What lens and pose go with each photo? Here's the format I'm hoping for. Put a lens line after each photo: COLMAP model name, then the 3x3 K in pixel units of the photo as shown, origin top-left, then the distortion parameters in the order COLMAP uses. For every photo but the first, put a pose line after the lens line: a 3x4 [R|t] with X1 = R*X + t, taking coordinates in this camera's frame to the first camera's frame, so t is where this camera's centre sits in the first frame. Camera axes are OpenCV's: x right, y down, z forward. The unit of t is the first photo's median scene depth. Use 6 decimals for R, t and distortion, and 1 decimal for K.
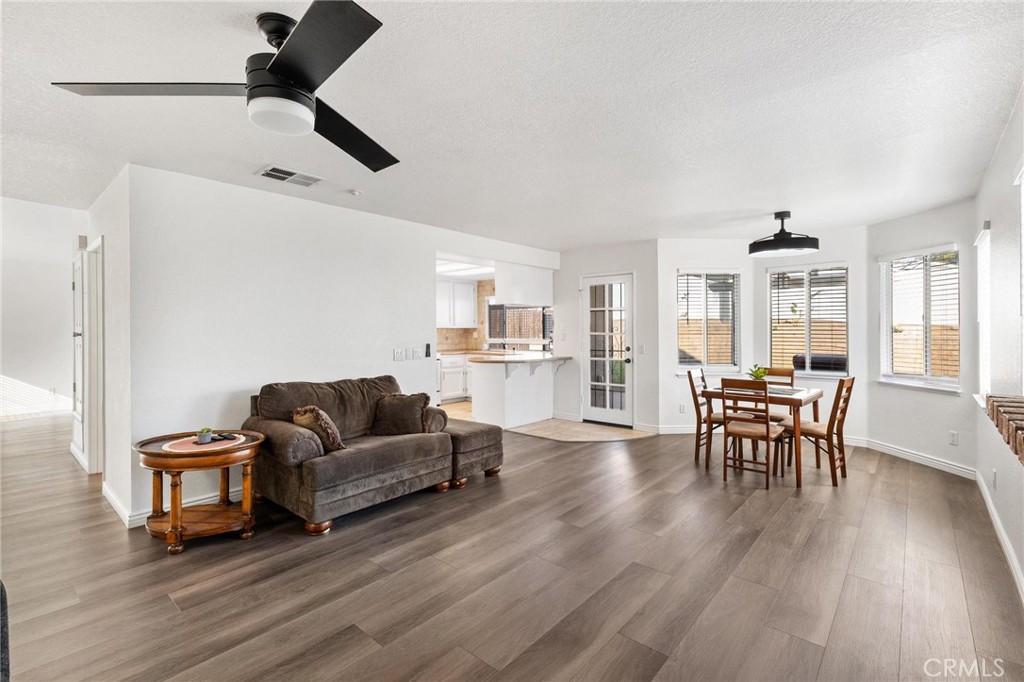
lens RADIAL K [[458.5, 0, 514.5], [0, 458.5, 331.3], [0, 0, 1]] dist [-0.014403, -0.000118]
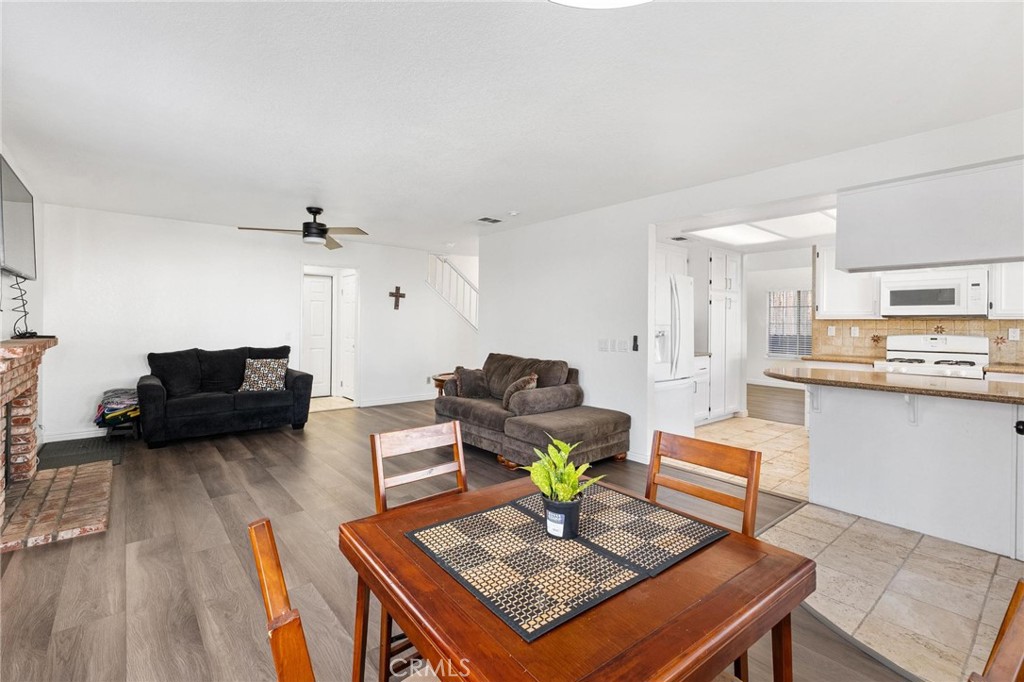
lens RADIAL K [[457.1, 0, 511.3], [0, 457.1, 321.4], [0, 0, 1]] dist [0.000884, -0.000278]
pose [[-0.153665, -0.003712, -0.988116, 0.786906], [-0.003777, 0.999988, -0.003169, 0.003536], [0.988116, 0.003245, -0.153677, 0.989255]]
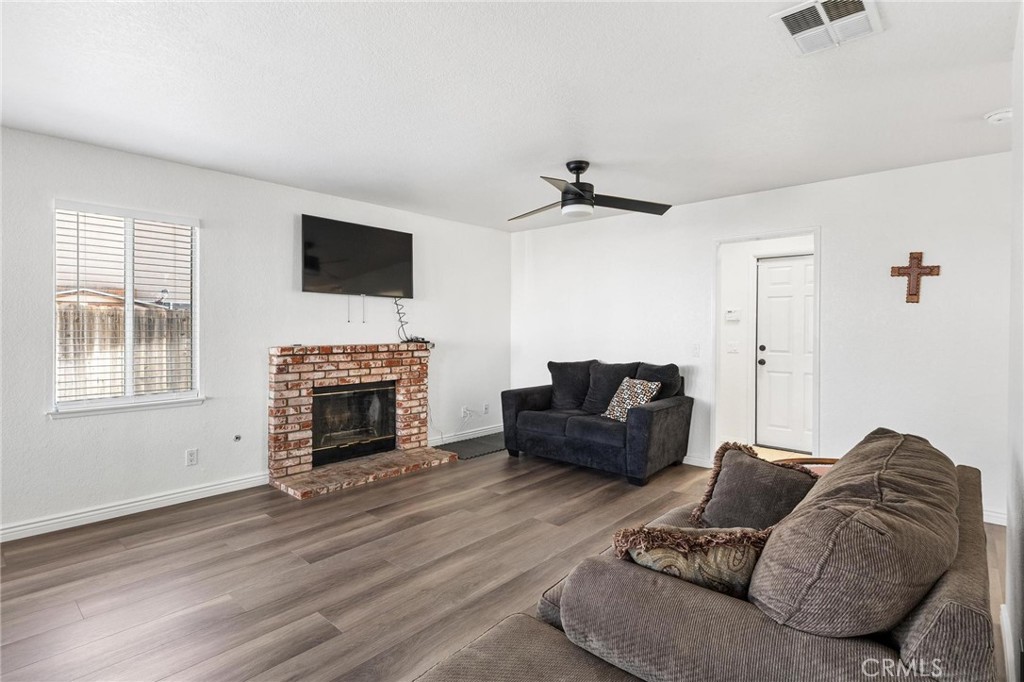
lens RADIAL K [[507.0, 0, 501.3], [0, 507.0, 334.8], [0, 0, 1]] dist [0.011657, 0.000410]
pose [[-0.999314, -0.006095, 0.036532, -0.106294], [-0.005563, 0.999877, 0.014642, 0.000274], [-0.036617, 0.014429, -0.999225, 1.179284]]
